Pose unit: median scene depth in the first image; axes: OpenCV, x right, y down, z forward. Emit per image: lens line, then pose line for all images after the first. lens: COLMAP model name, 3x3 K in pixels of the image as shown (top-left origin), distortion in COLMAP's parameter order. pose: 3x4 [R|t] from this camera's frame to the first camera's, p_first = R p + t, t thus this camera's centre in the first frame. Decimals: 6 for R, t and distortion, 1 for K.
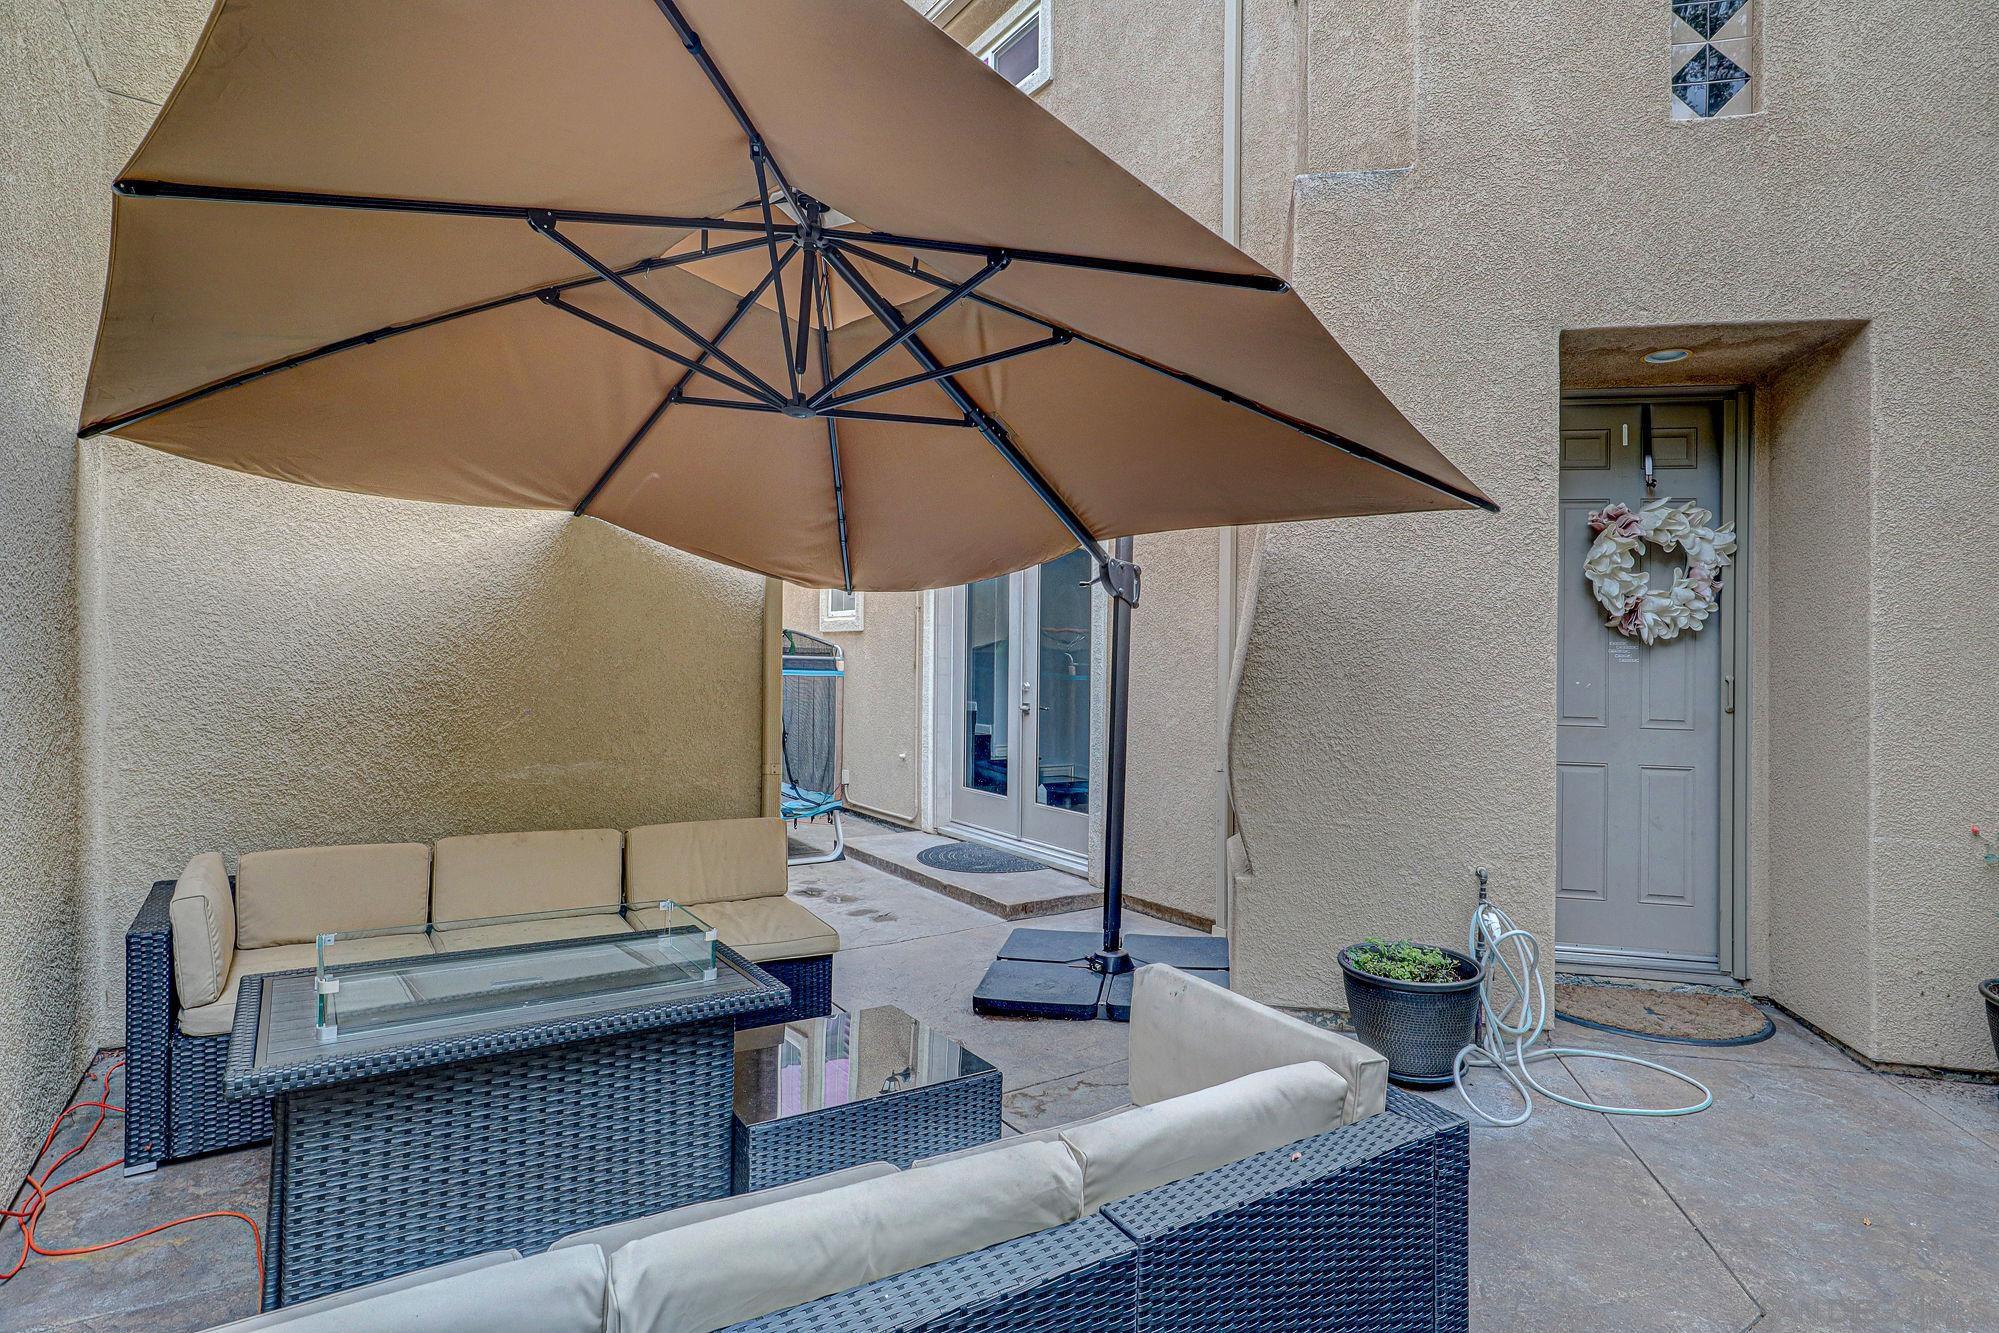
lens RADIAL K [[1027.9, 0, 1009.7], [0, 1027.9, 682.3], [0, 0, 1]] dist [-0.001456, 0.005619]
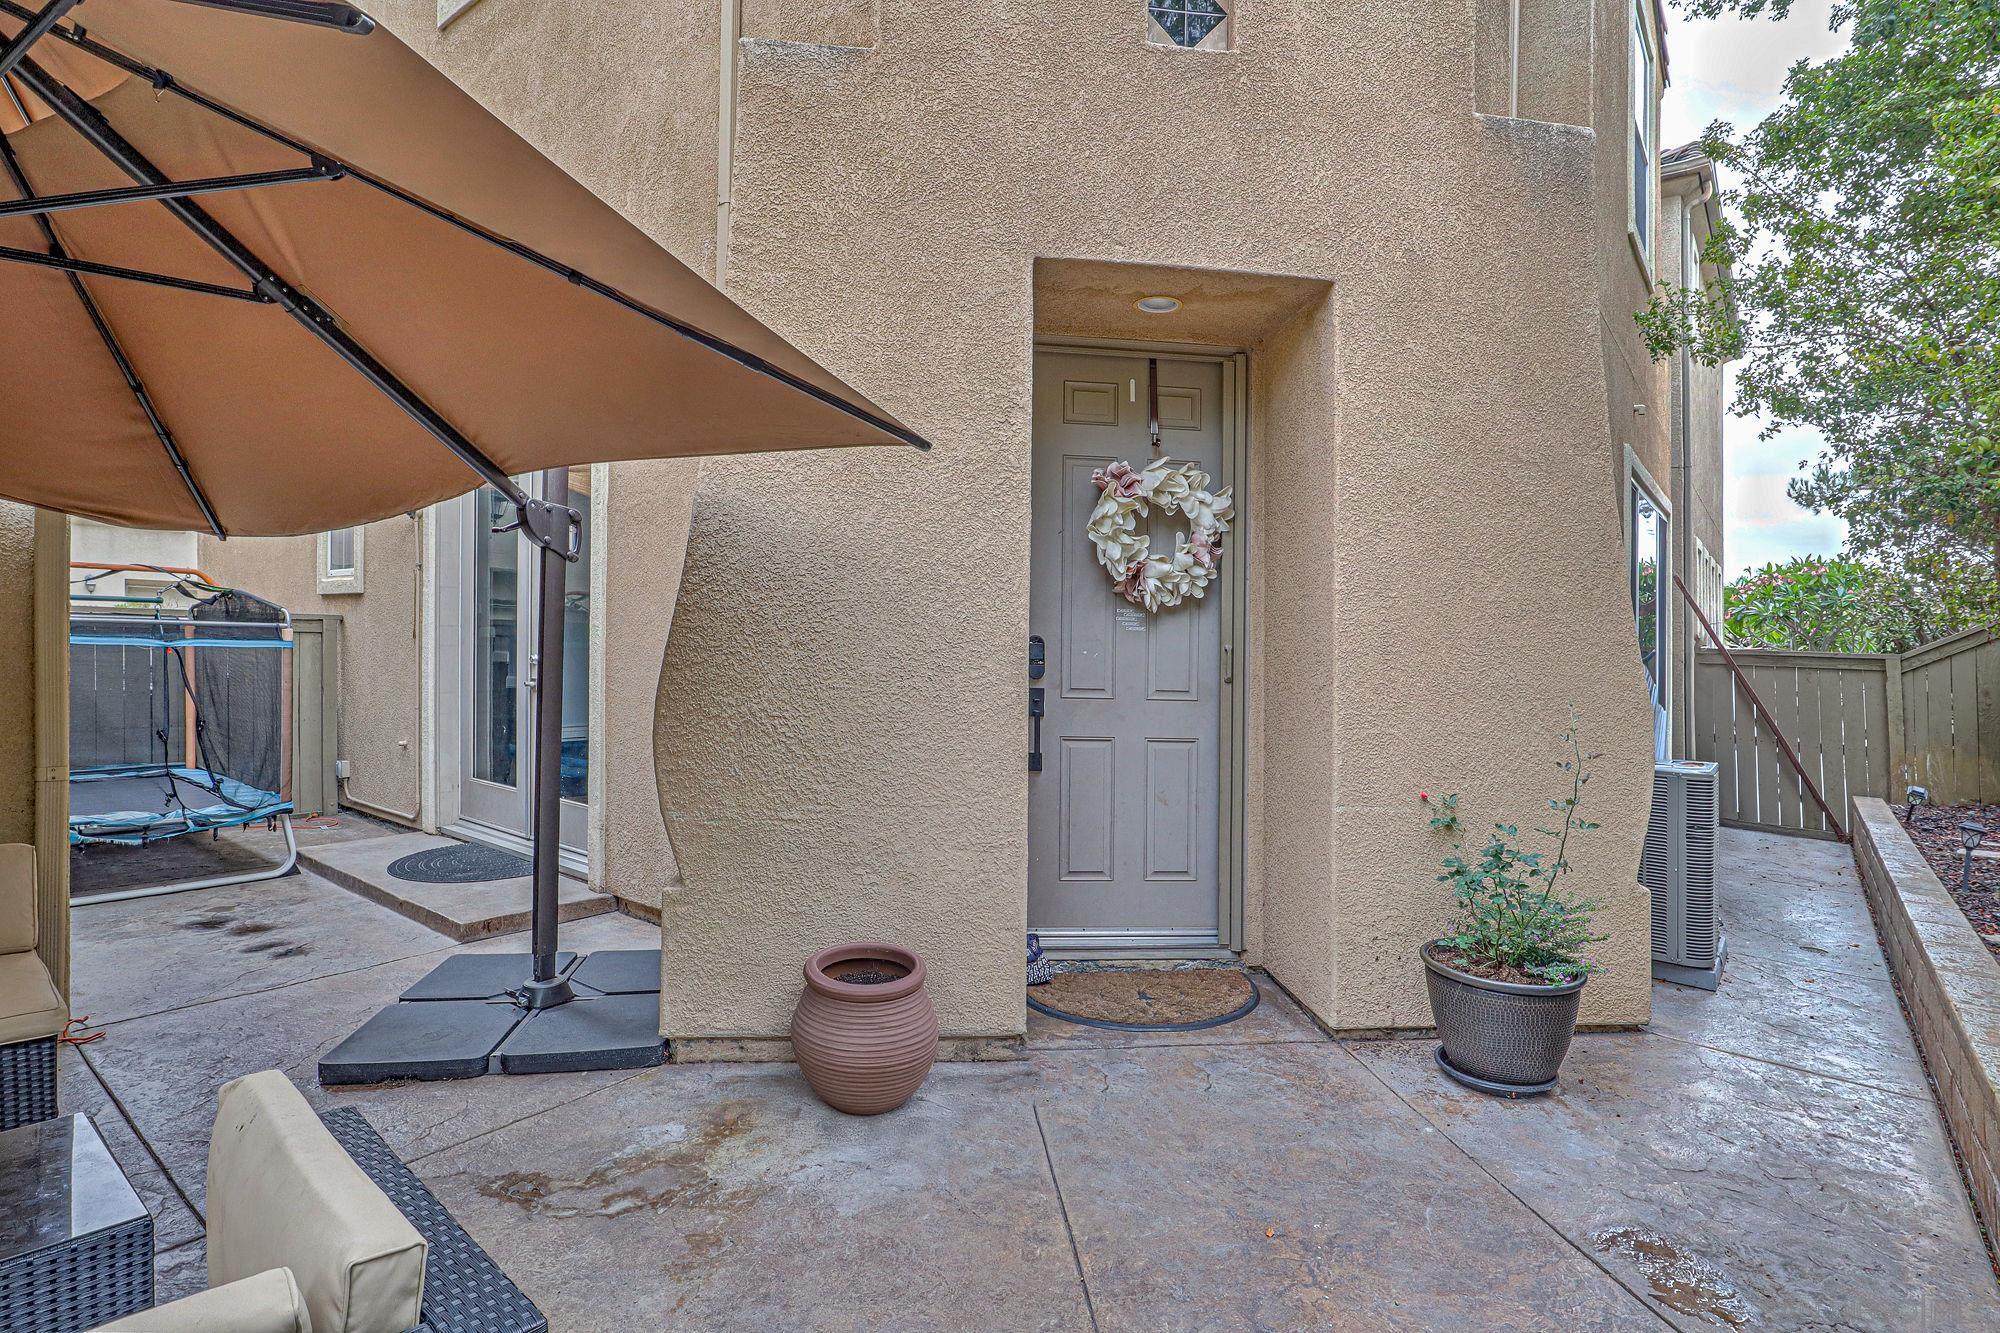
lens RADIAL K [[1028.5, 0, 986.7], [0, 1028.5, 680.6], [0, 0, 1]] dist [-0.001456, 0.005619]
pose [[0.961898, -0.008166, 0.273288, 0.218479], [0.001754, 0.999718, 0.023699, 0.004182], [-0.273404, -0.022317, 0.961640, 0.124801]]
